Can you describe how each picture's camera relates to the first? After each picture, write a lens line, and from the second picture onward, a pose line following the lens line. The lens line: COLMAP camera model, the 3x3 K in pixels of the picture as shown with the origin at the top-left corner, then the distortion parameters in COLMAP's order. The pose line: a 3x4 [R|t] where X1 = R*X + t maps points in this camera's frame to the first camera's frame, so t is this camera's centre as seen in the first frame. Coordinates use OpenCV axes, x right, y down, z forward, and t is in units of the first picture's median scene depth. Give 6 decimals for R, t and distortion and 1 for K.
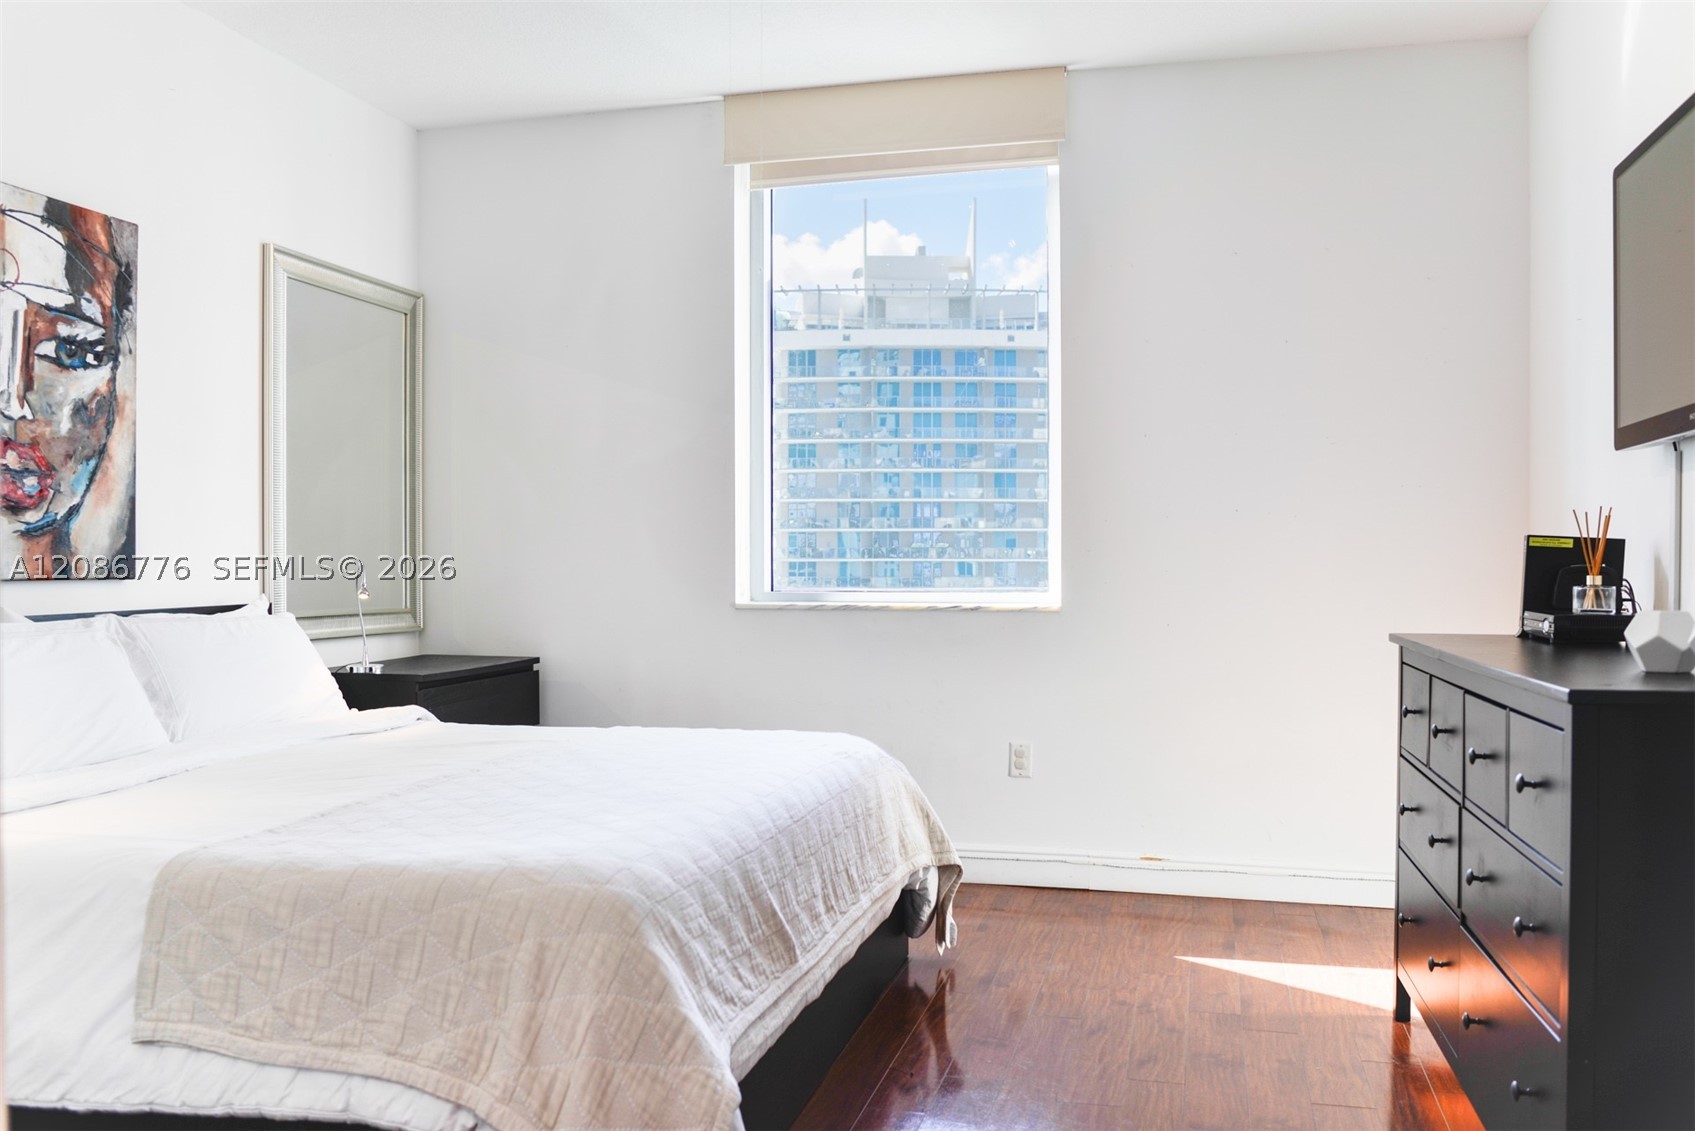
lens RADIAL K [[1378.5, 0, 844.8], [0, 1378.5, 584.6], [0, 0, 1]] dist [-0.084589, 0.065794]
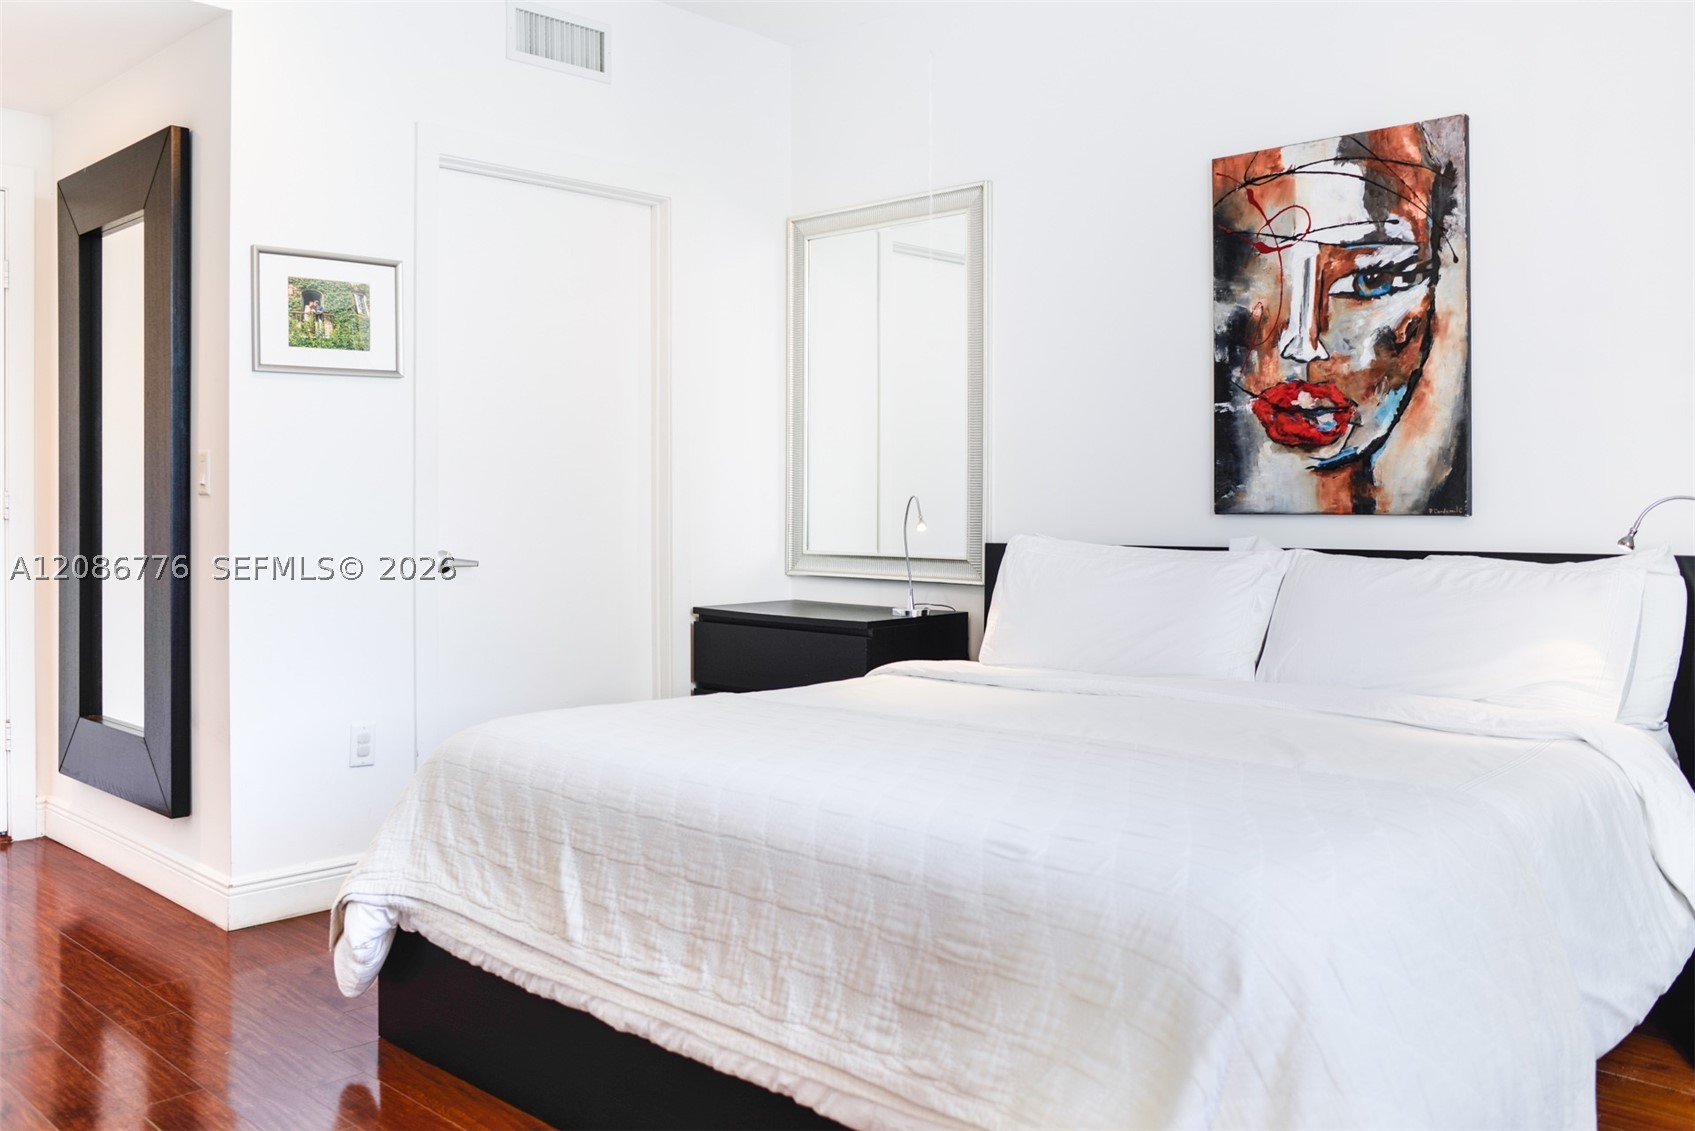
lens RADIAL K [[1406.1, 0, 847.0], [0, 1406.1, 483.3], [0, 0, 1]] dist [-0.049903, 0.001676]
pose [[-0.480354, -0.008610, -0.877032, 0.492773], [-0.013867, 0.999901, -0.002221, -0.018888], [0.876965, 0.011095, -0.480426, 1.153350]]
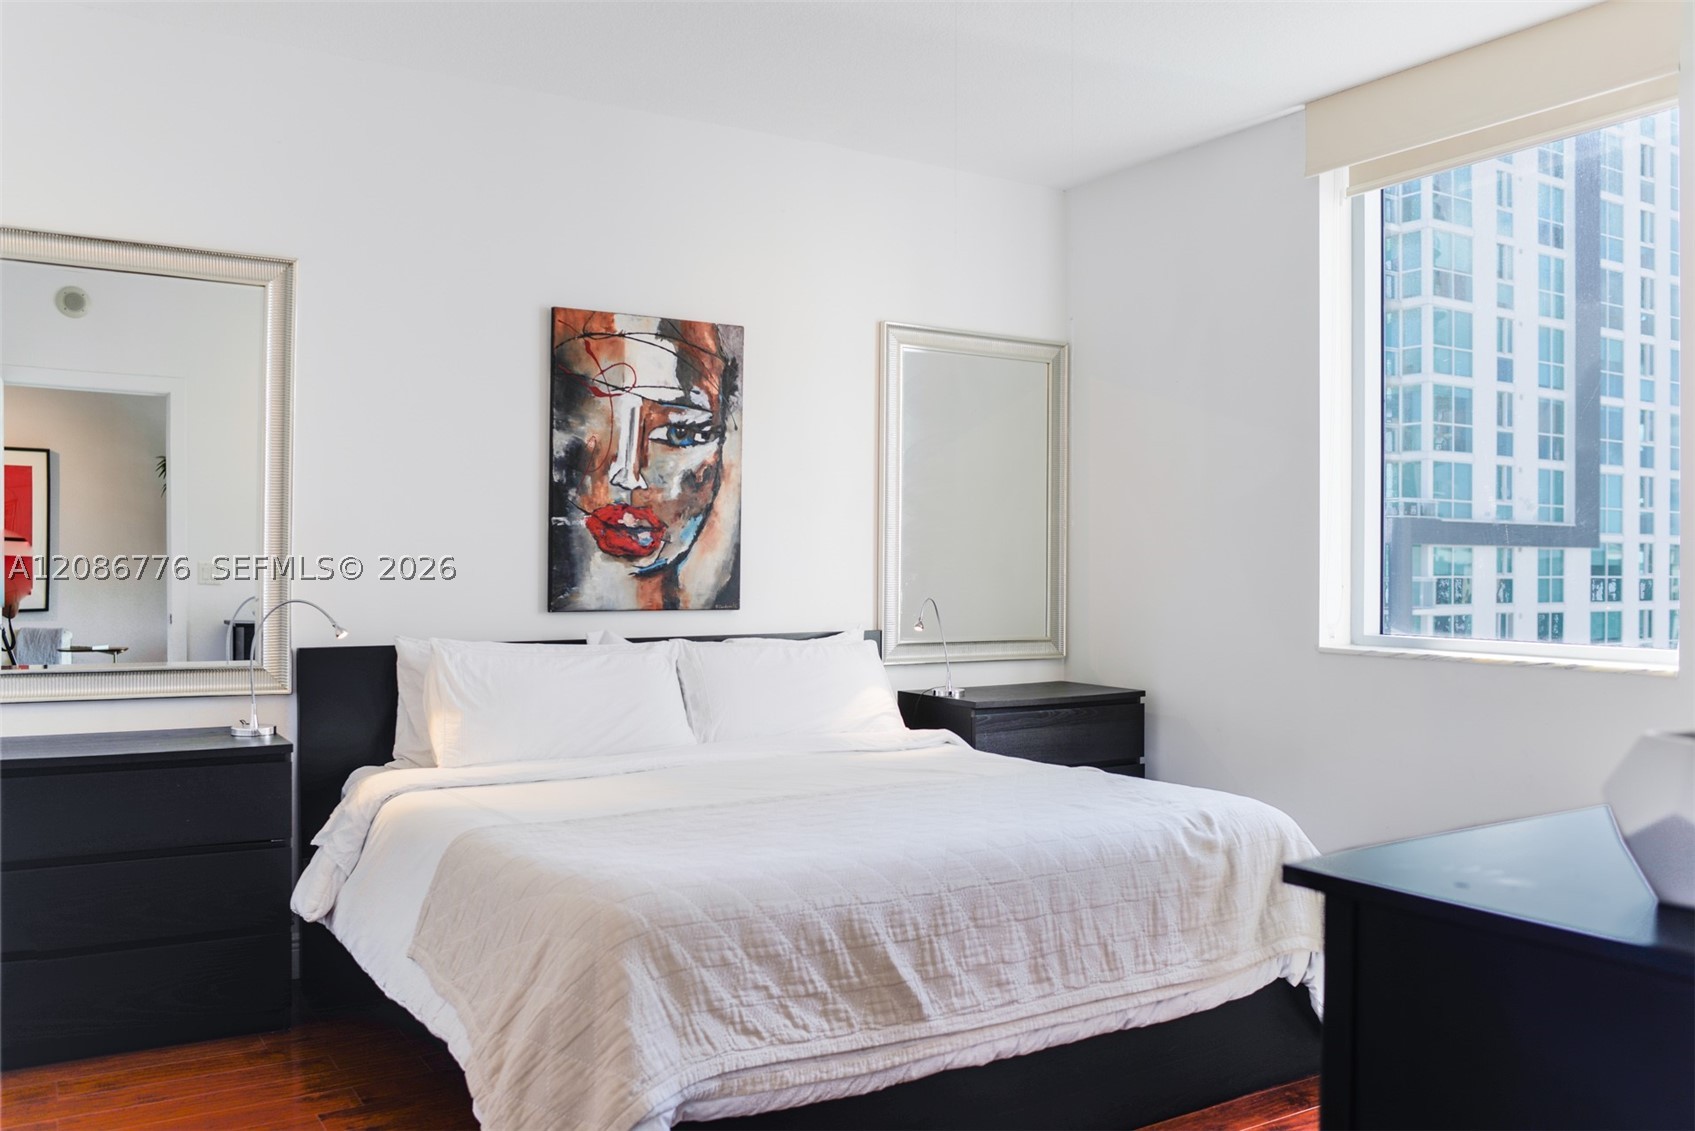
lens RADIAL K [[1363.5, 0, 842.7], [0, 1363.5, 563.3], [0, 0, 1]] dist [-0.080482, 0.069584]
pose [[0.723397, 0.004156, -0.690419, 0.439731], [-0.018143, 0.999751, -0.012992, -0.034480], [0.690194, 0.021925, 0.723293, 0.166262]]
